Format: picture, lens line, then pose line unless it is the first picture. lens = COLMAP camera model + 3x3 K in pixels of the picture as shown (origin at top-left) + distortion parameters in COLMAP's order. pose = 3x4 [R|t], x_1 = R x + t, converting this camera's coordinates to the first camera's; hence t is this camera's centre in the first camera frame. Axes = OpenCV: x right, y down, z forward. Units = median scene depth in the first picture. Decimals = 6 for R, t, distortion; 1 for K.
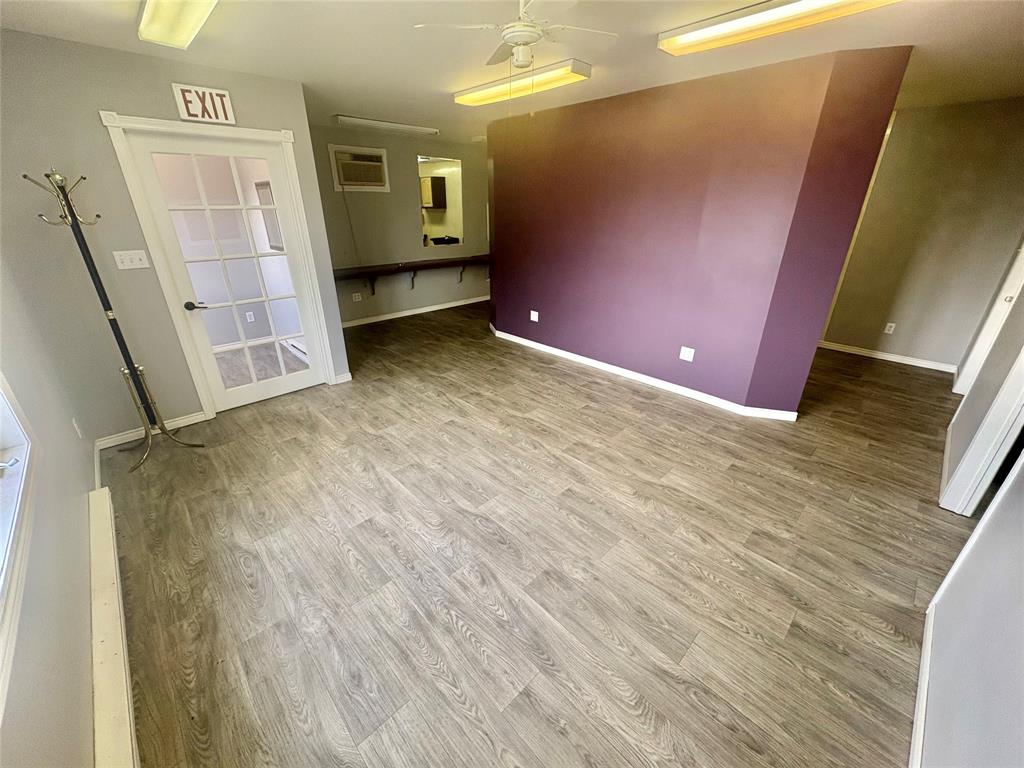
lens RADIAL K [[407.6, 0, 512.0], [0, 407.6, 382.5], [0, 0, 1]] dist [0.000817, -0.000193]
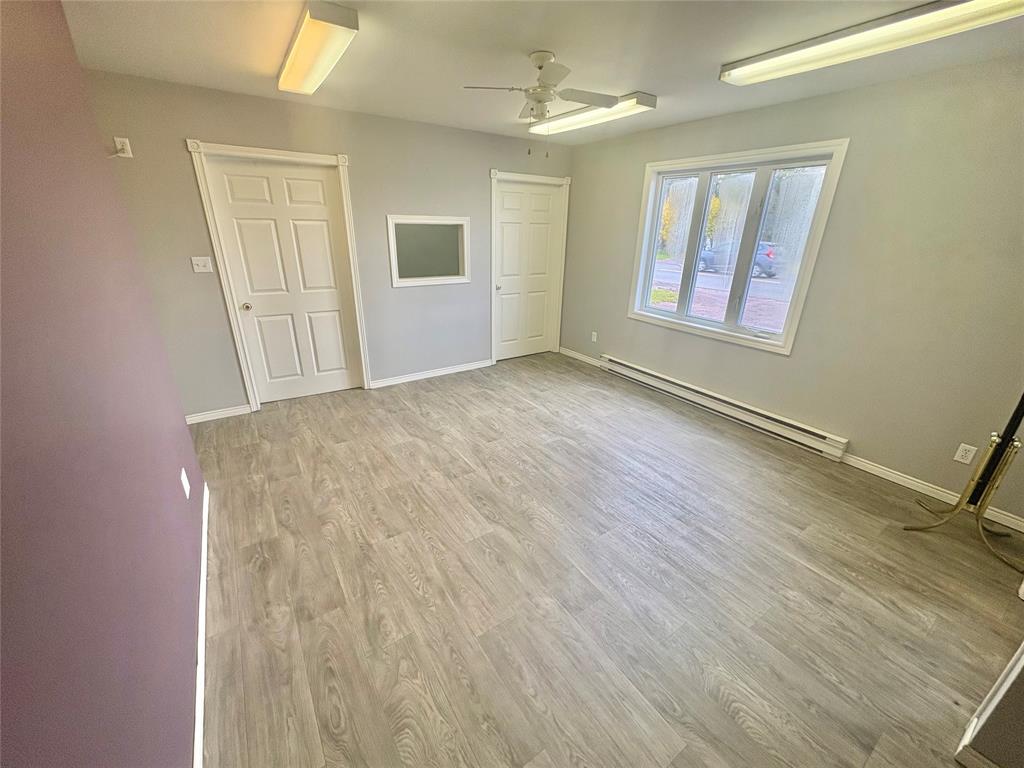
lens RADIAL K [[407.6, 0, 512.0], [0, 407.6, 382.5], [0, 0, 1]] dist [0.000817, -0.000193]
pose [[-0.984975, -0.082830, 0.151534, -0.094481], [0.048104, 0.711145, 0.701398, -0.666466], [-0.165859, 0.698149, -0.696476, 1.527427]]
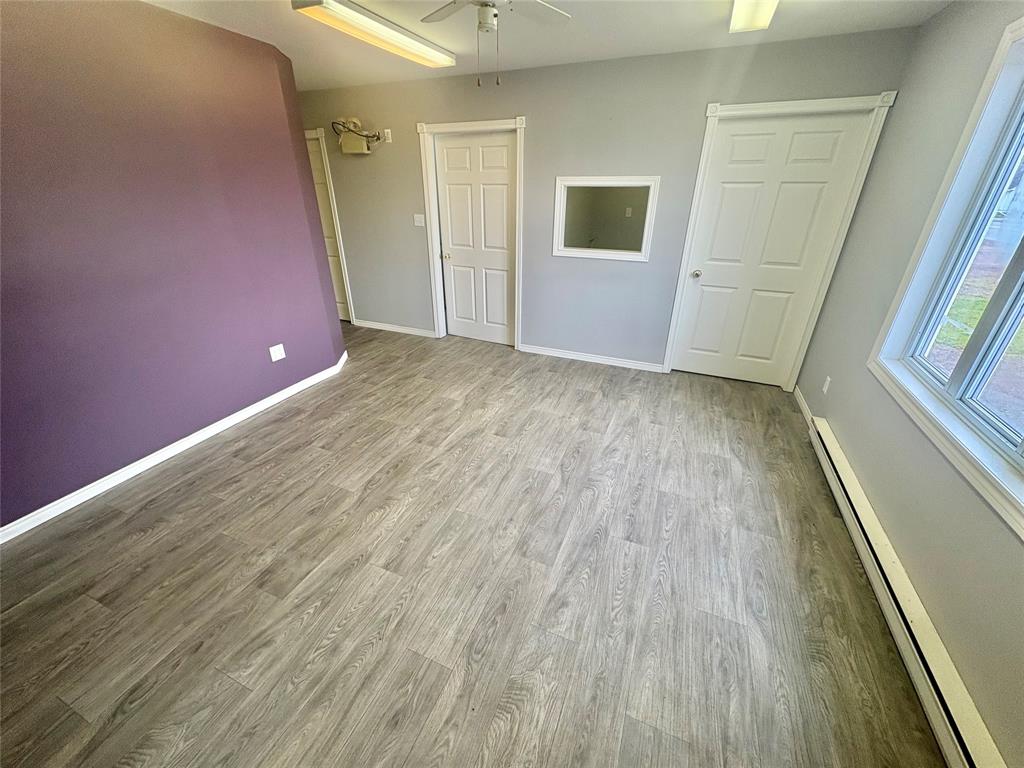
lens RADIAL K [[407.6, 0, 512.0], [0, 407.6, 382.5], [0, 0, 1]] dist [0.000817, -0.000193]
pose [[-0.391594, -0.402921, 0.827230, -0.672494], [0.366214, 0.756508, 0.541833, -0.396786], [-0.844122, 0.515121, -0.148689, 0.922646]]
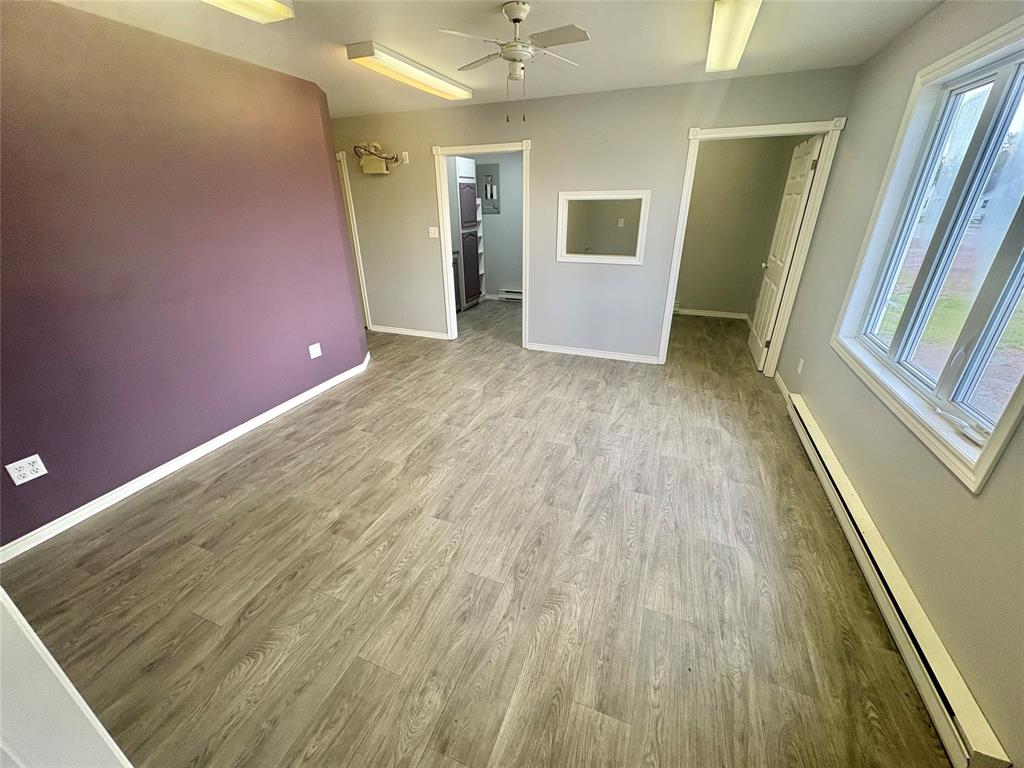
lens RADIAL K [[407.6, 0, 512.0], [0, 407.6, 382.5], [0, 0, 1]] dist [0.000817, -0.000193]
pose [[-0.415809, -0.368874, 0.831285, -0.785716], [0.374235, 0.763677, 0.526066, -0.445371], [-0.828886, 0.529839, -0.179498, 1.033490]]
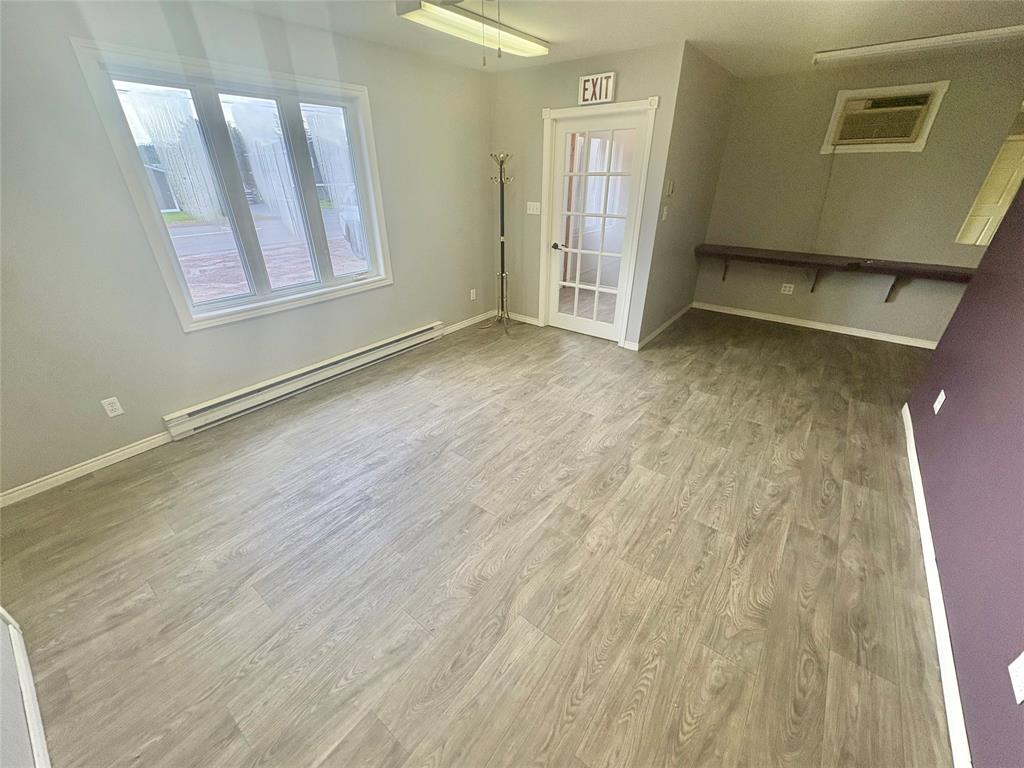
lens RADIAL K [[407.6, 0, 512.0], [0, 407.6, 382.5], [0, 0, 1]] dist [0.000817, -0.000193]
pose [[0.143424, 0.452465, -0.880173, 0.684076], [-0.396311, 0.841202, 0.367853, -0.267319], [0.906845, 0.296064, 0.299965, 0.624932]]
